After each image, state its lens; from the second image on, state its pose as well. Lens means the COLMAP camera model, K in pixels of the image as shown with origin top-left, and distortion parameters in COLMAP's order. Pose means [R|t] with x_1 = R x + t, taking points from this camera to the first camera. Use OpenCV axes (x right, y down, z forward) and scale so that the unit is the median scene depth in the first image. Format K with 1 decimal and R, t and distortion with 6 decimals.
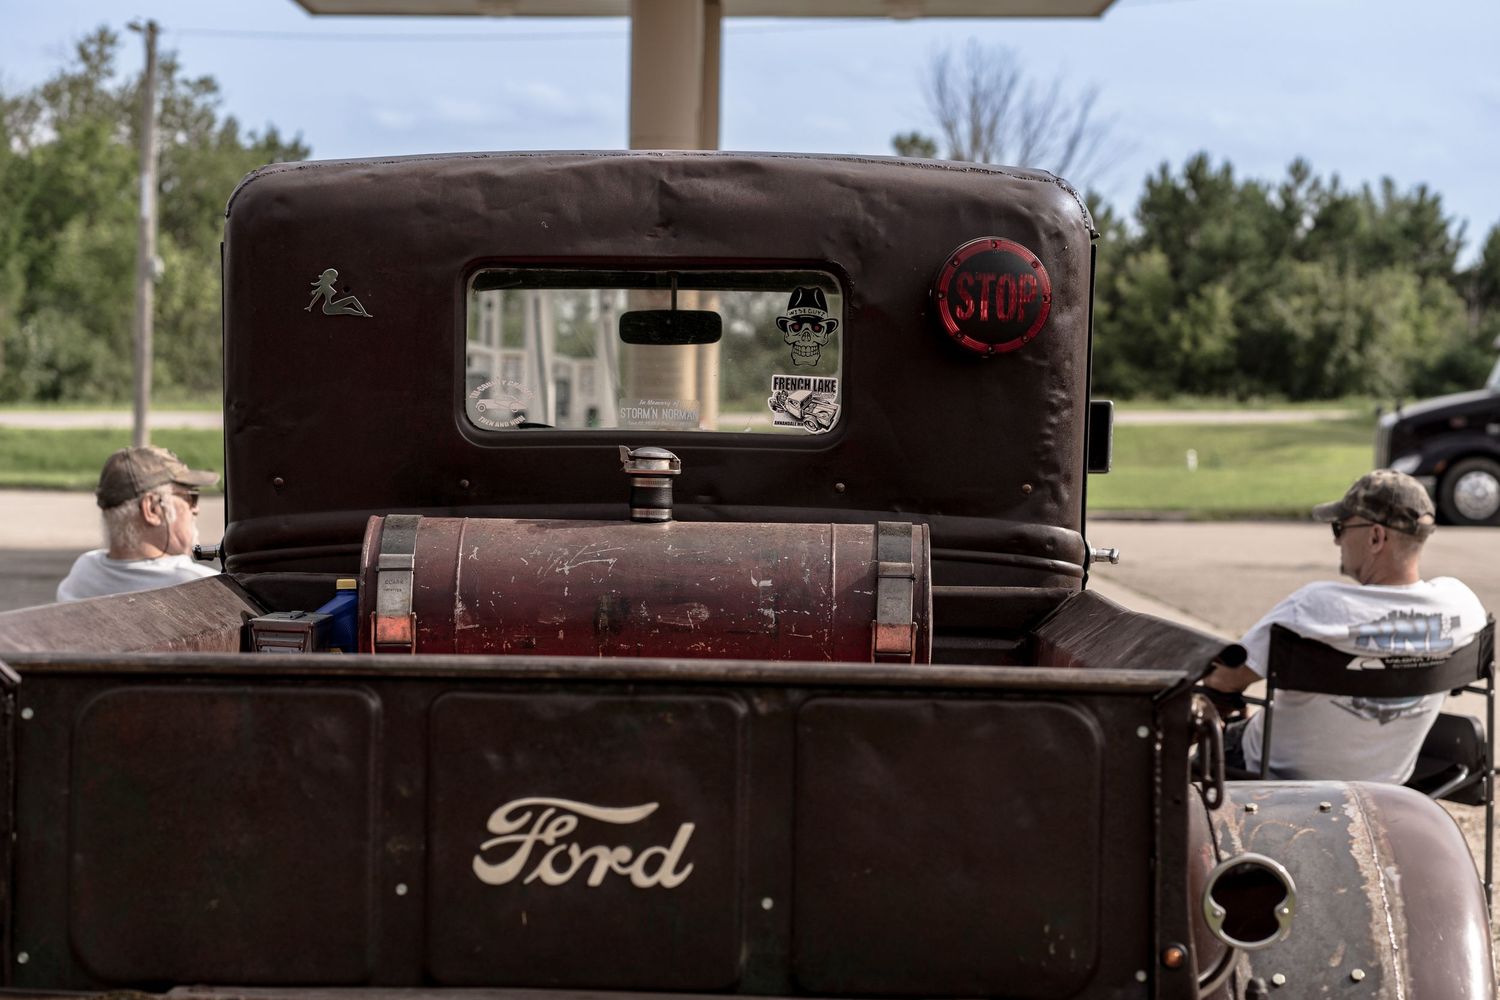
lens RADIAL K [[3736.3, 0, 749.6], [0, 3736.3, 441.7], [0, 0, 1]] dist [0.062131, -0.693346]
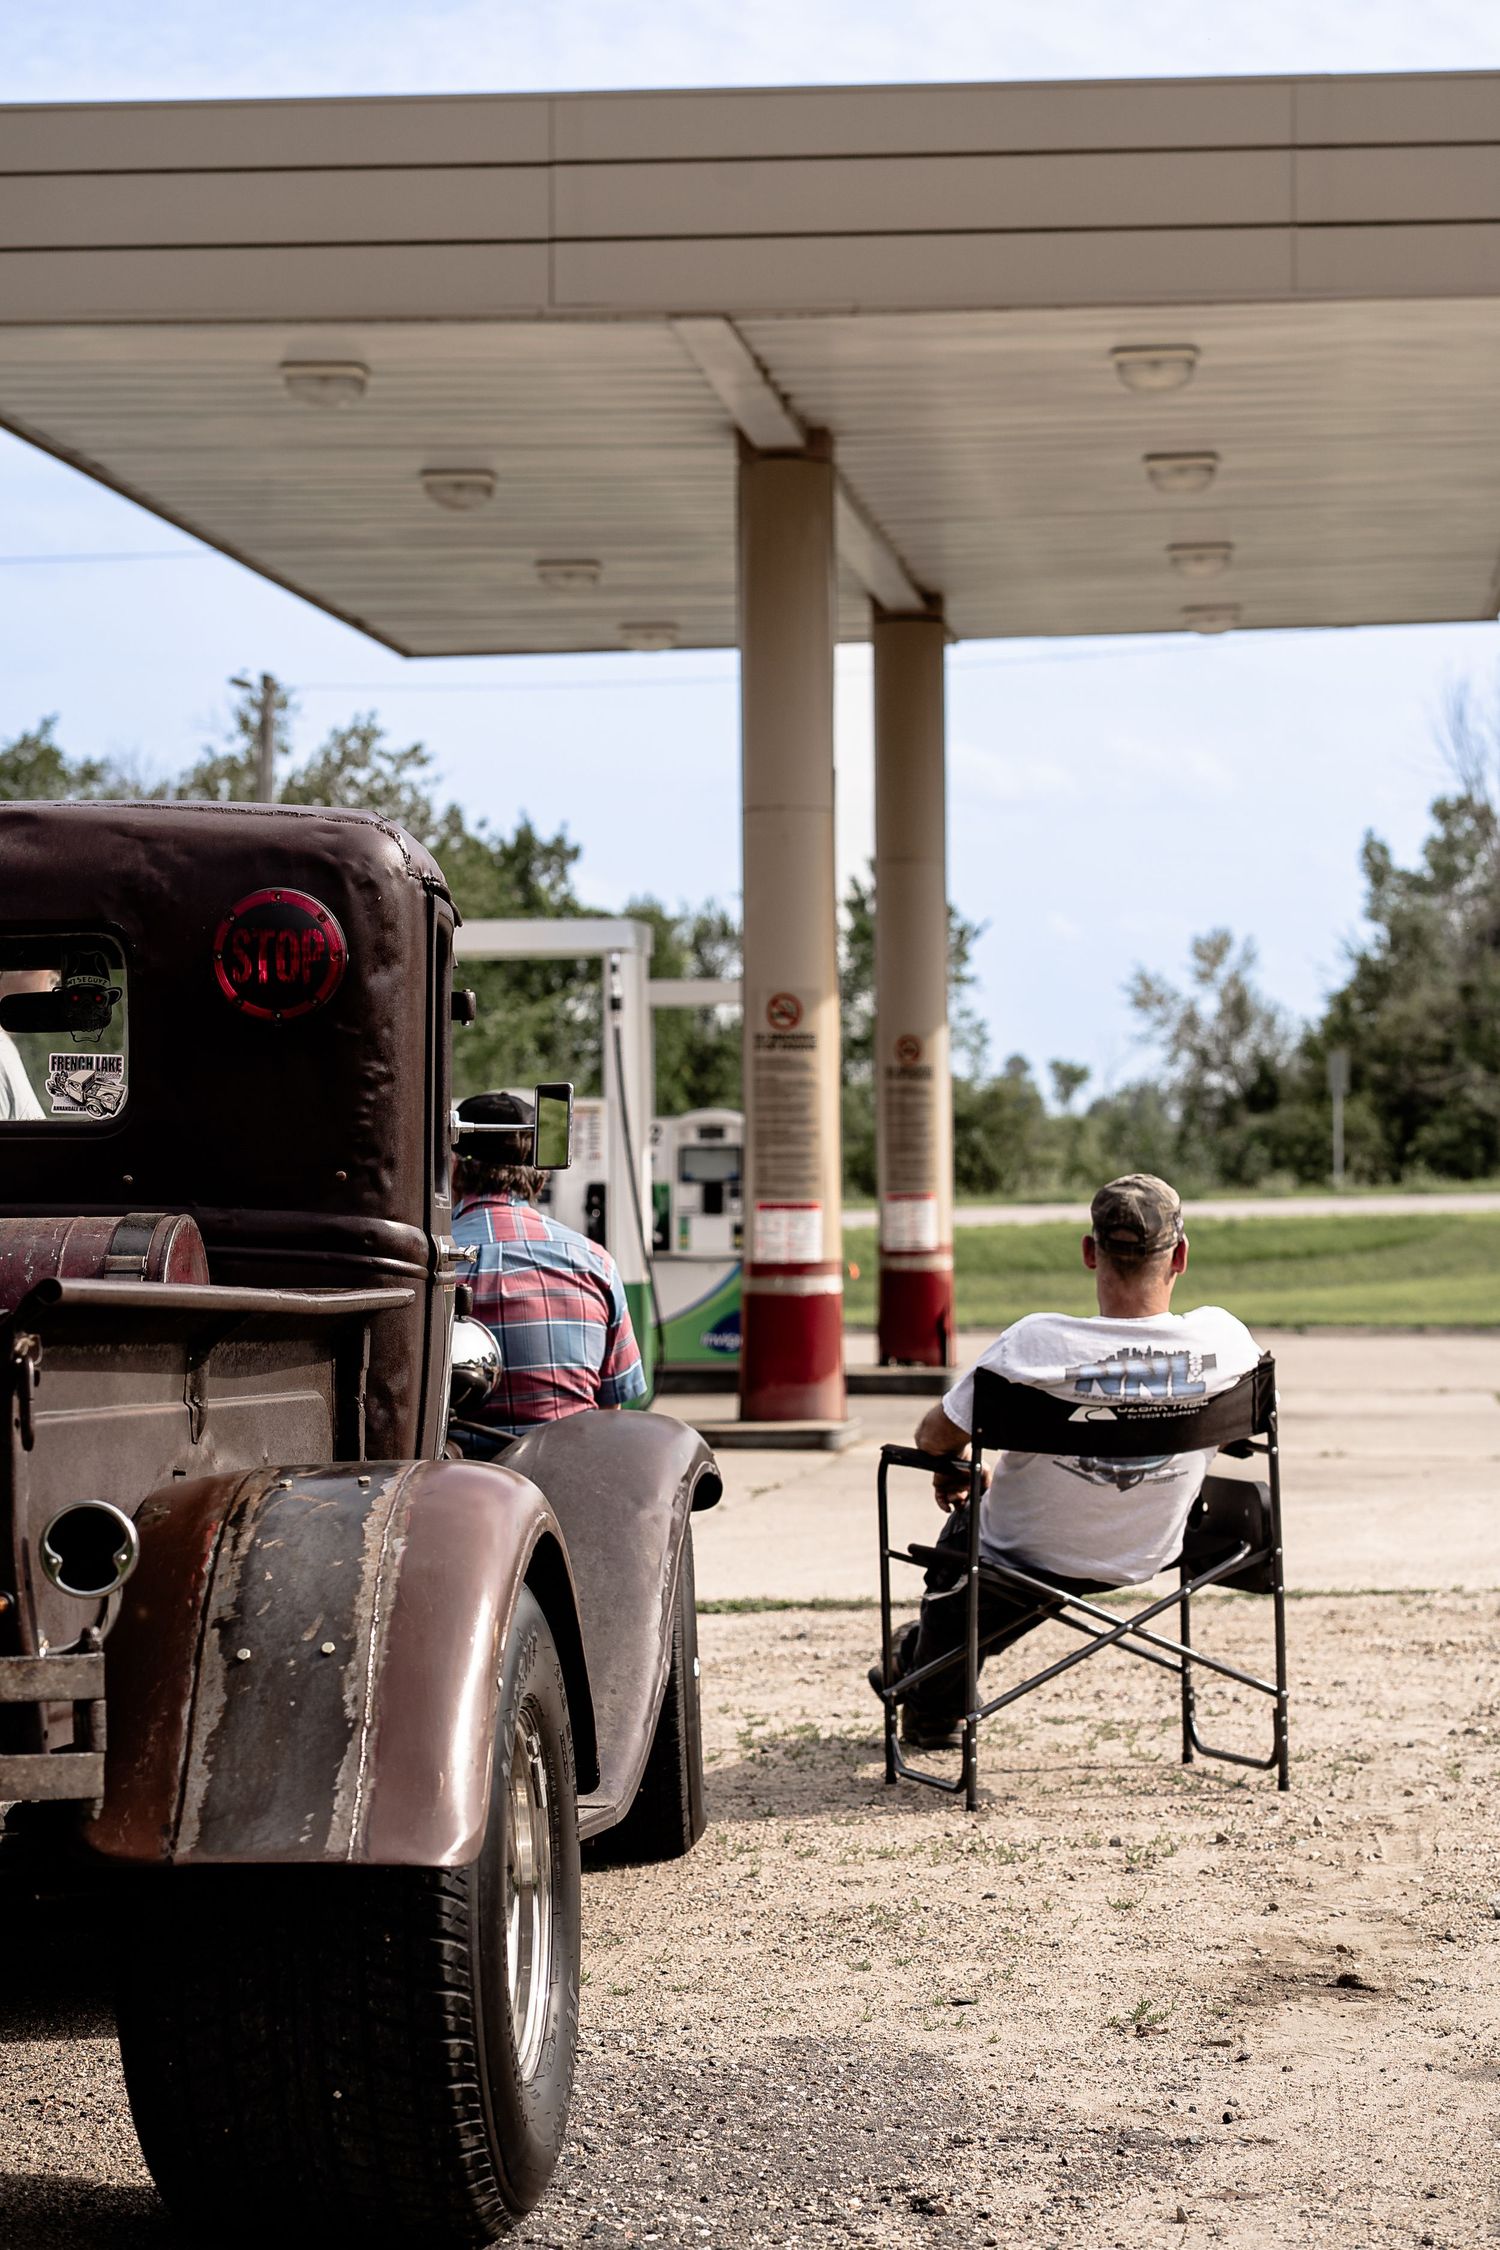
lens RADIAL K [[5435.1, 0, 750.0], [0, 5435.1, 1125.0], [0, 0, 1]] dist [0.028664, -0.509770]
pose [[0.994520, -0.027864, -0.100768, 0.296257], [0.025305, 0.999326, -0.026585, 0.036709], [0.101441, 0.023889, 0.994555, -0.250212]]
